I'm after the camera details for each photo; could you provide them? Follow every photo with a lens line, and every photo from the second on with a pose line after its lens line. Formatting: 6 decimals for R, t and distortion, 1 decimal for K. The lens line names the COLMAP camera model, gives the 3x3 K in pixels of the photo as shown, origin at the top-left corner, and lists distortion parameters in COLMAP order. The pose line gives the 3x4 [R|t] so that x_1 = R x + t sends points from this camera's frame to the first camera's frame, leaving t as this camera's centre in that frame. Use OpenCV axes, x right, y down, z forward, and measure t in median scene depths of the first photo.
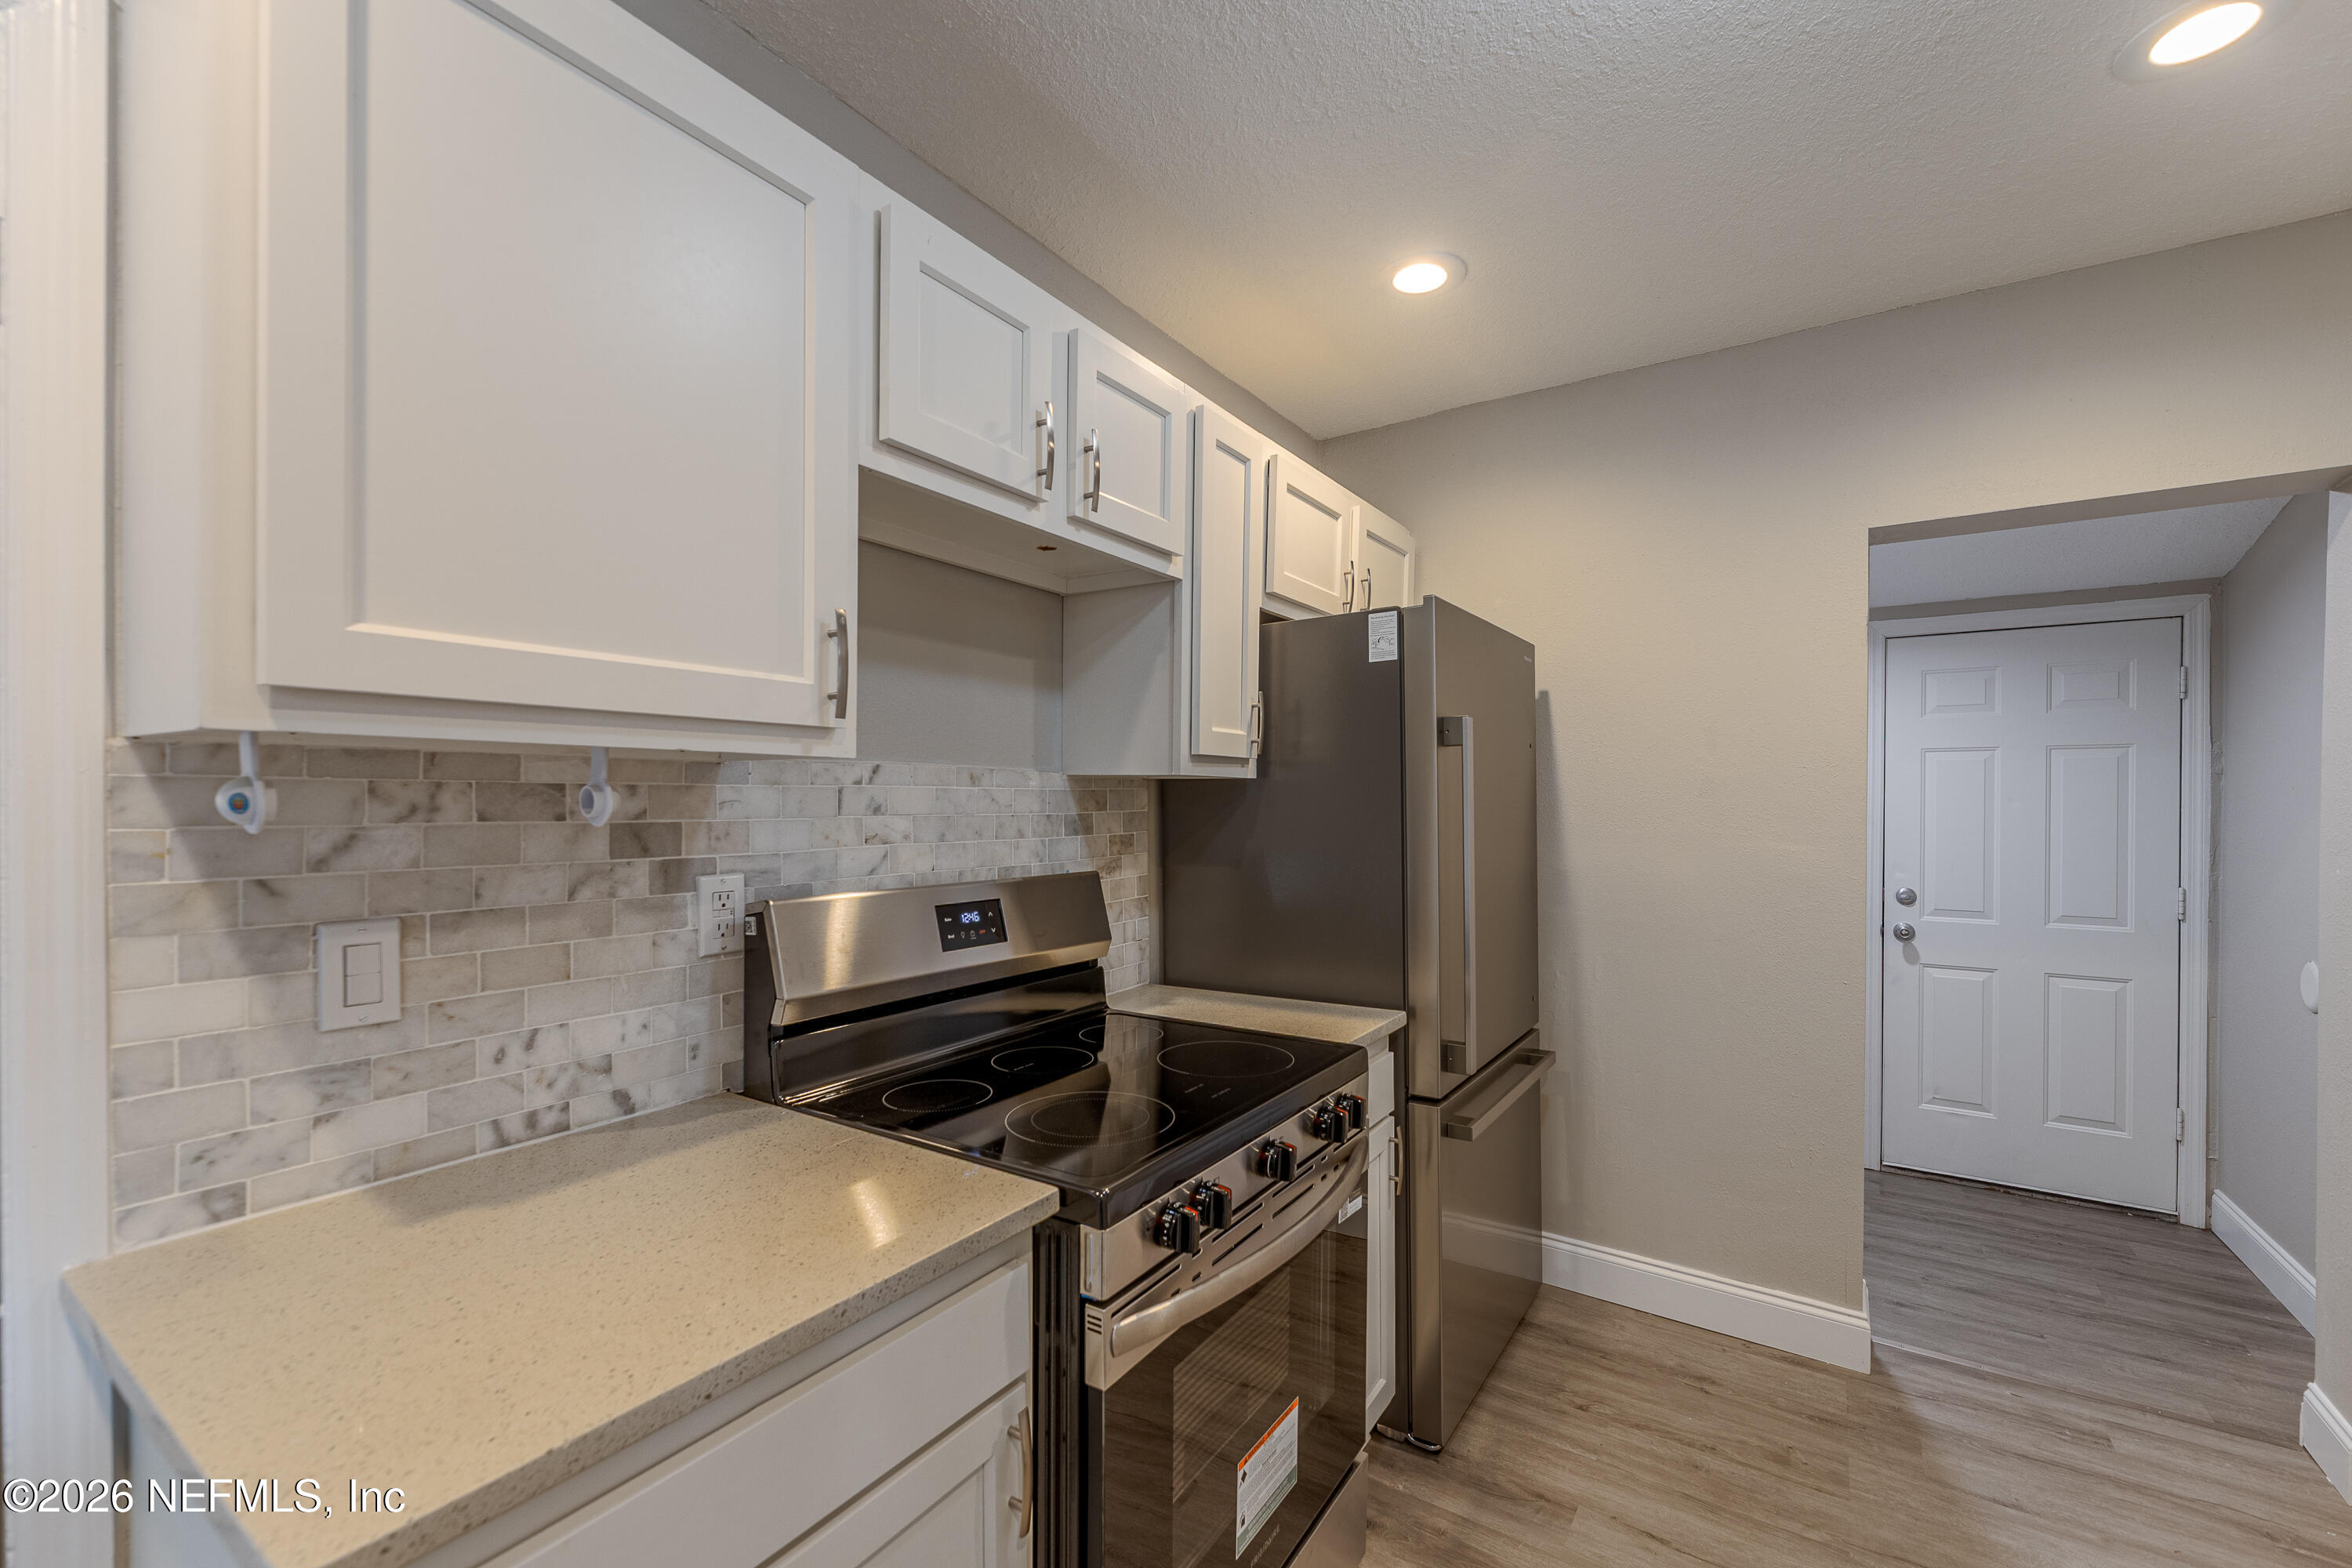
lens RADIAL K [[1006.5, 0, 1185.7], [0, 1006.5, 795.6], [0, 0, 1]] dist [-0.003173, -0.000219]
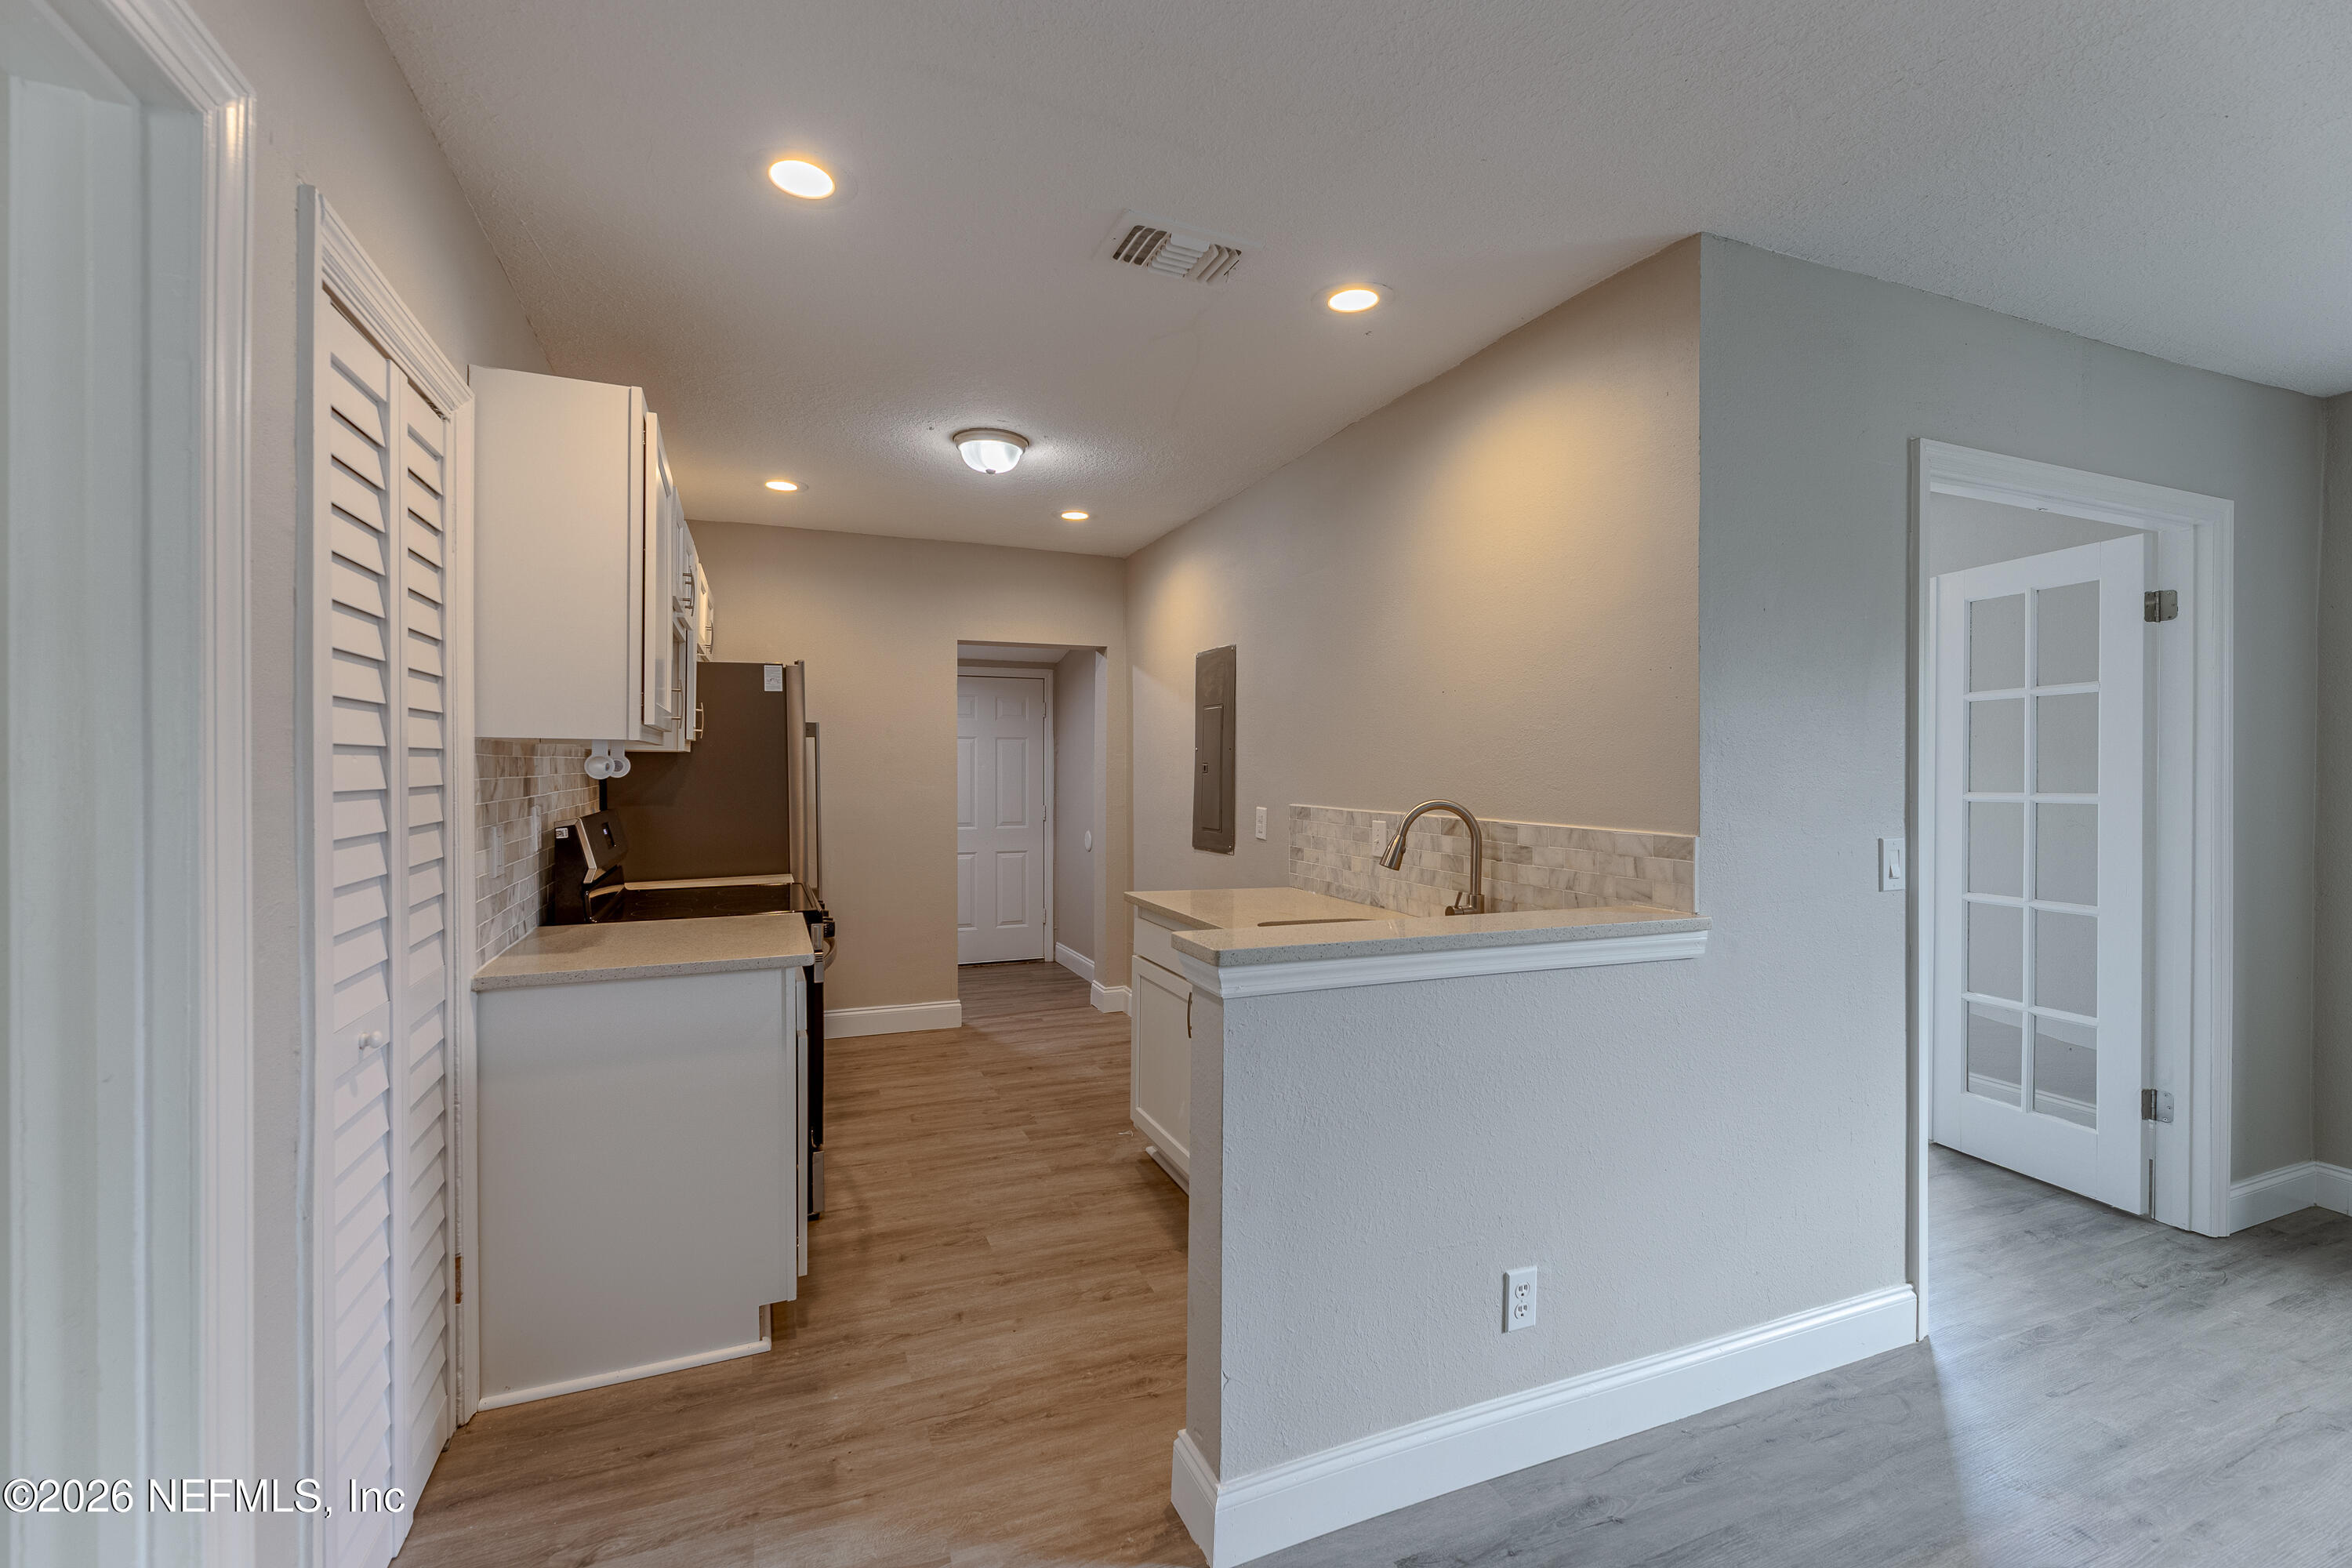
lens RADIAL K [[1006.5, 0, 1176.4], [0, 1006.5, 772.2], [0, 0, 1]] dist [-0.003173, -0.000219]
pose [[0.572148, -0.010968, 0.820077, -0.804025], [0.006140, 0.999940, 0.009090, 0.005063], [-0.820128, -0.000165, 0.572181, -0.609998]]
